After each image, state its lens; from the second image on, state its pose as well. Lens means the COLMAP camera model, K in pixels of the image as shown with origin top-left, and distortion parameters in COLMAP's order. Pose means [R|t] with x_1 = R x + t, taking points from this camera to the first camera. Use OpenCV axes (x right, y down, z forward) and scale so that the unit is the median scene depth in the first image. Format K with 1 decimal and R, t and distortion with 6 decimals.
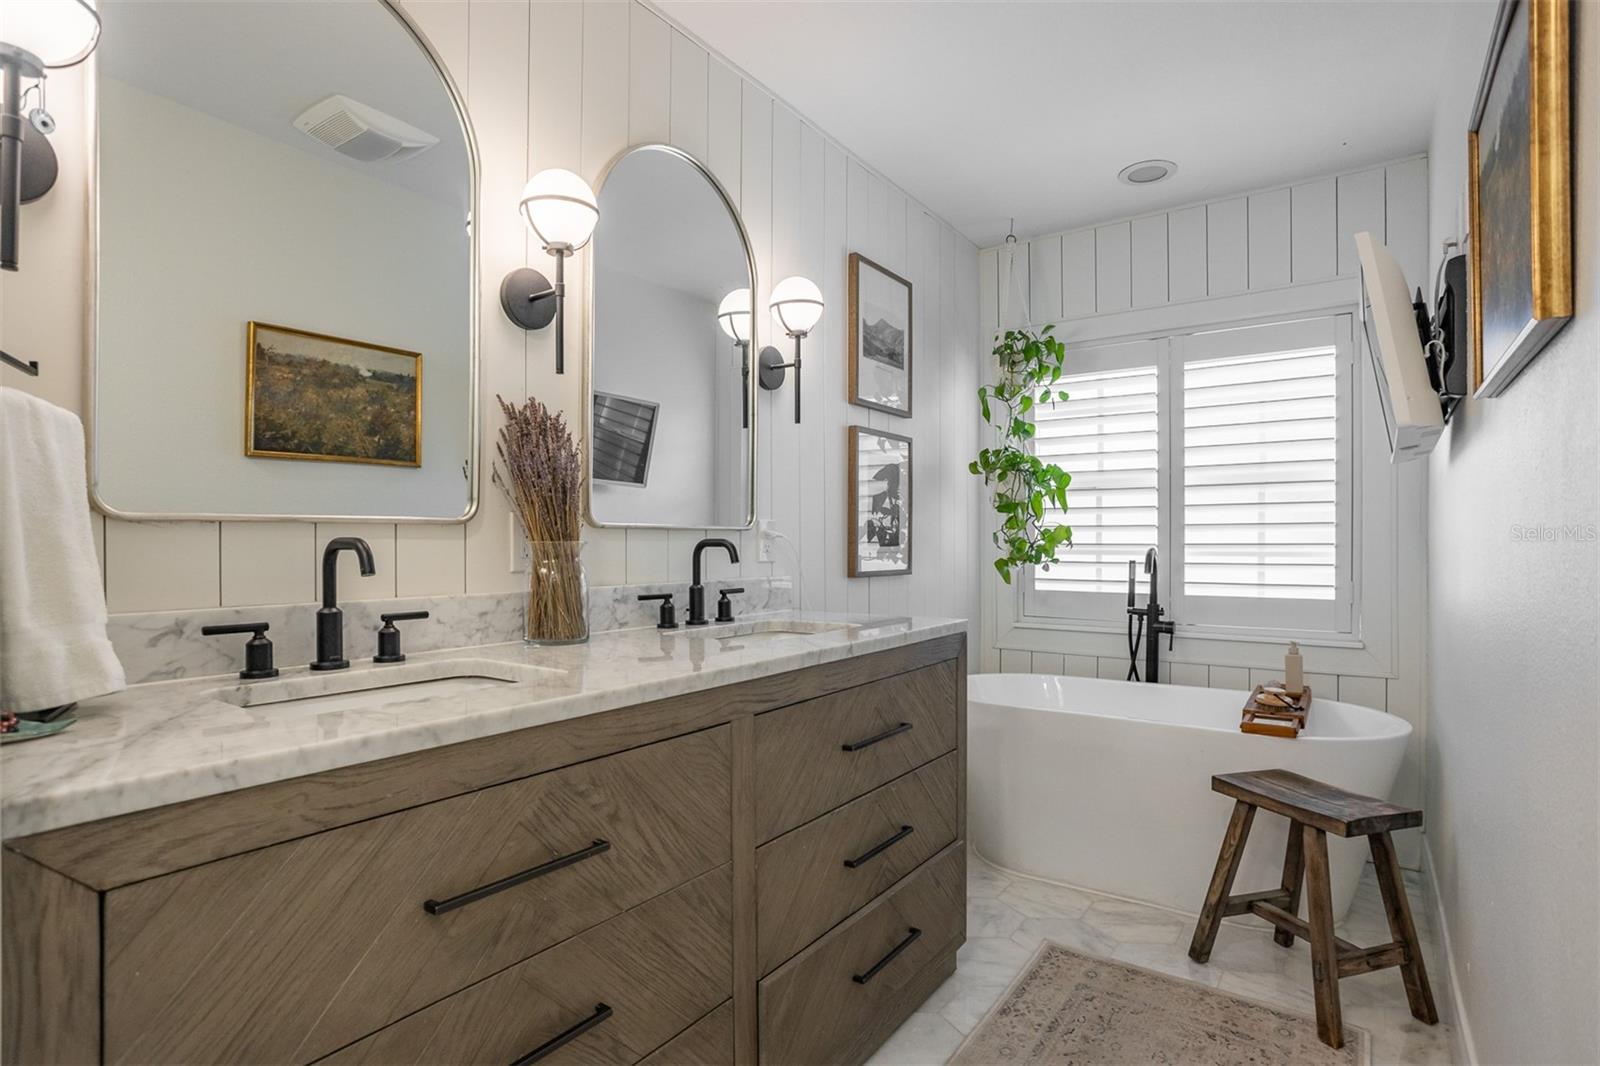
lens RADIAL K [[793.8, 0, 819.2], [0, 793.8, 542.3], [0, 0, 1]] dist [-0.038402, 0.015686]
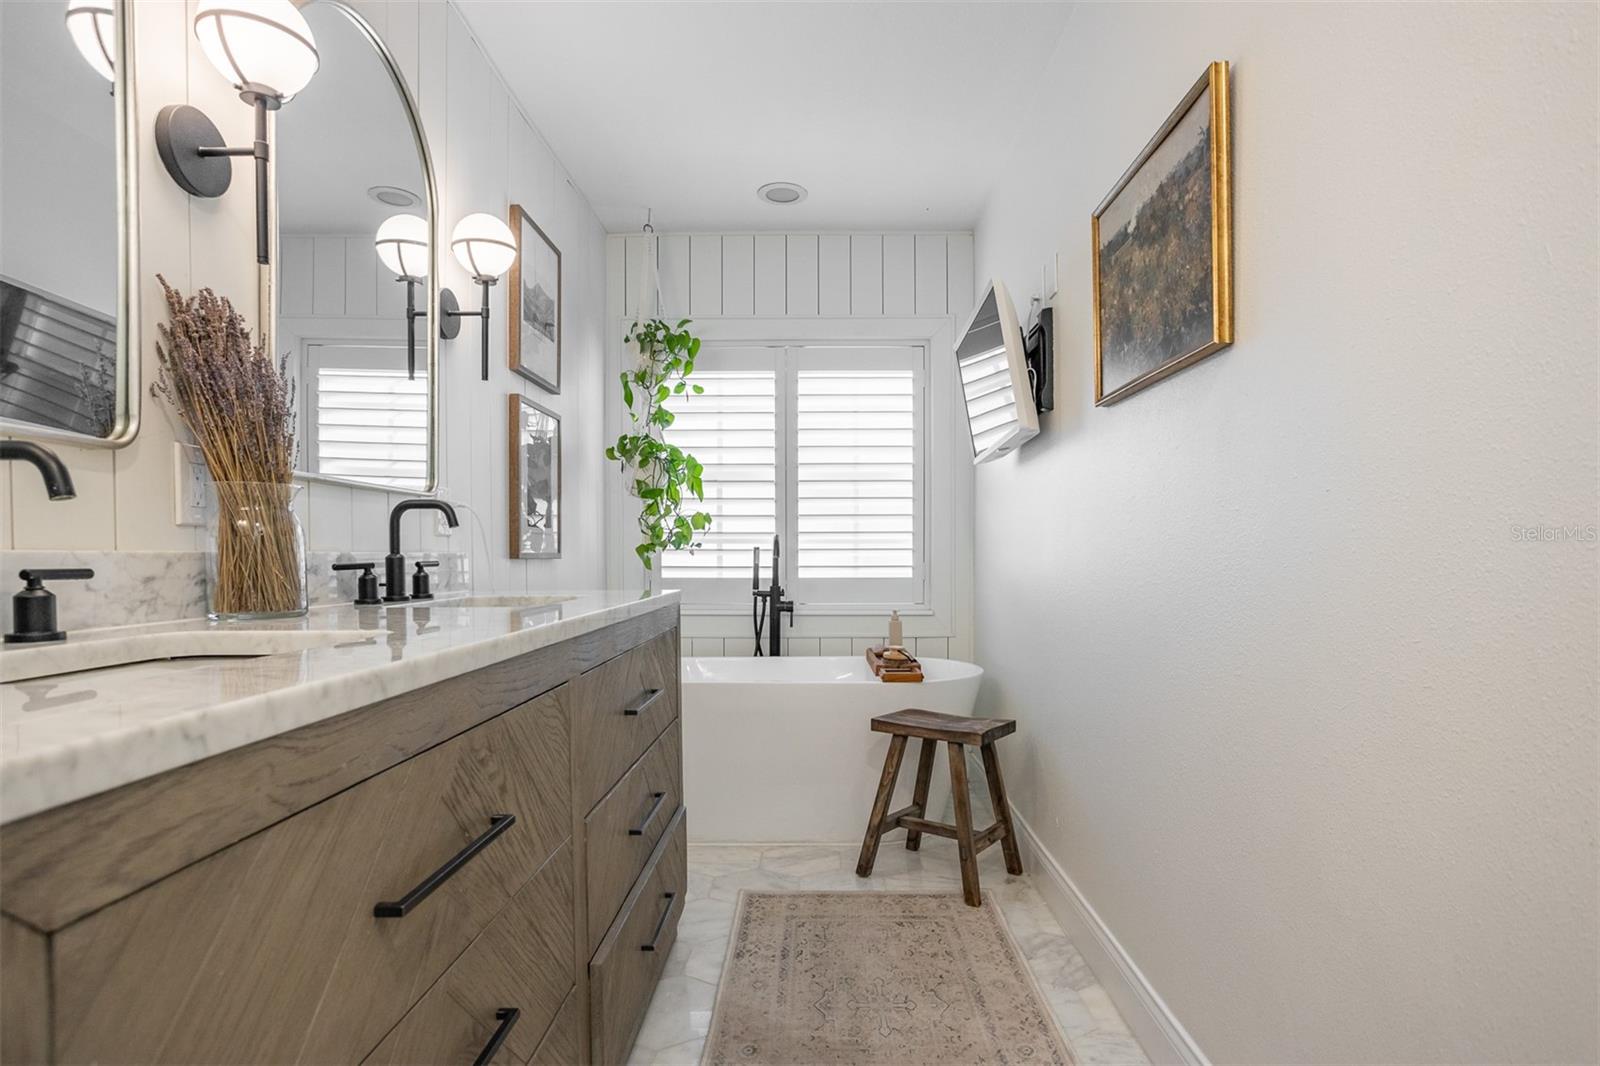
lens RADIAL K [[793.8, 0, 822.1], [0, 793.8, 568.4], [0, 0, 1]] dist [-0.038402, 0.015686]
pose [[0.826696, -0.012278, 0.562515, -0.160342], [0.001759, 0.999813, 0.019237, 0.034278], [-0.562646, -0.014914, 0.826563, 0.039899]]
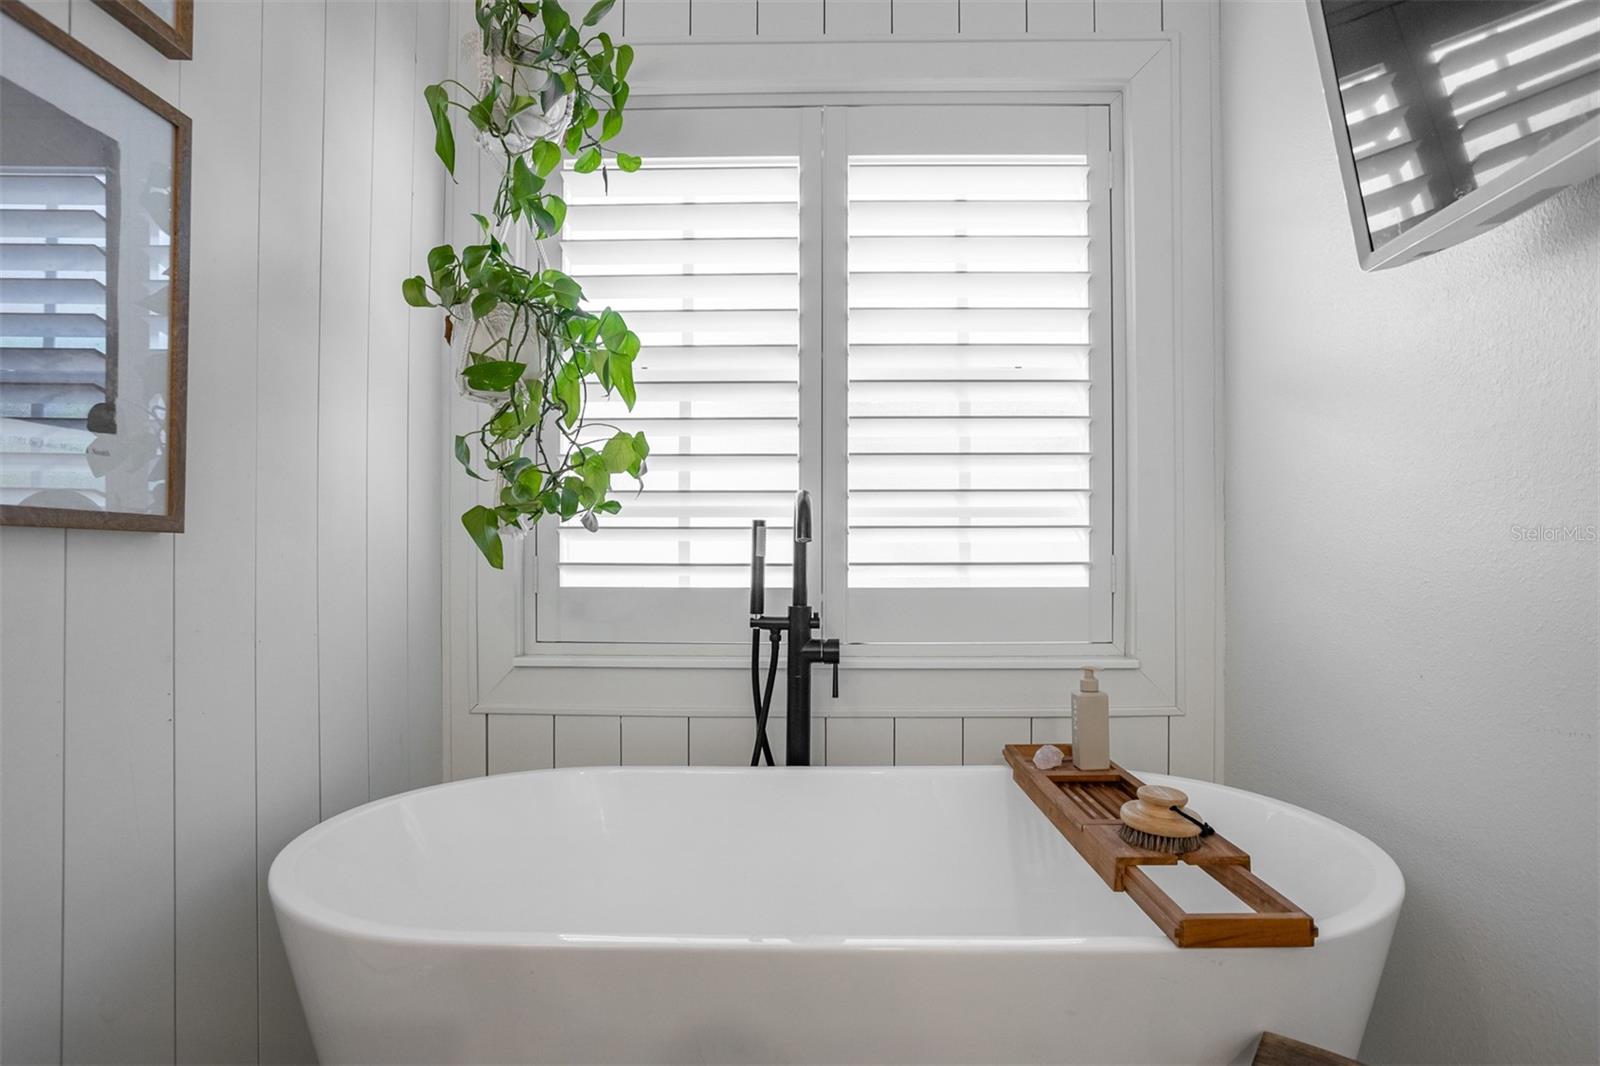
lens RADIAL K [[793.8, 0, 807.2], [0, 793.8, 524.5], [0, 0, 1]] dist [-0.038402, 0.015686]
pose [[0.842059, 0.020965, 0.538977, 0.165398], [0.000400, 0.999220, -0.039493, 0.049505], [-0.539385, 0.033471, 0.841394, 0.608016]]
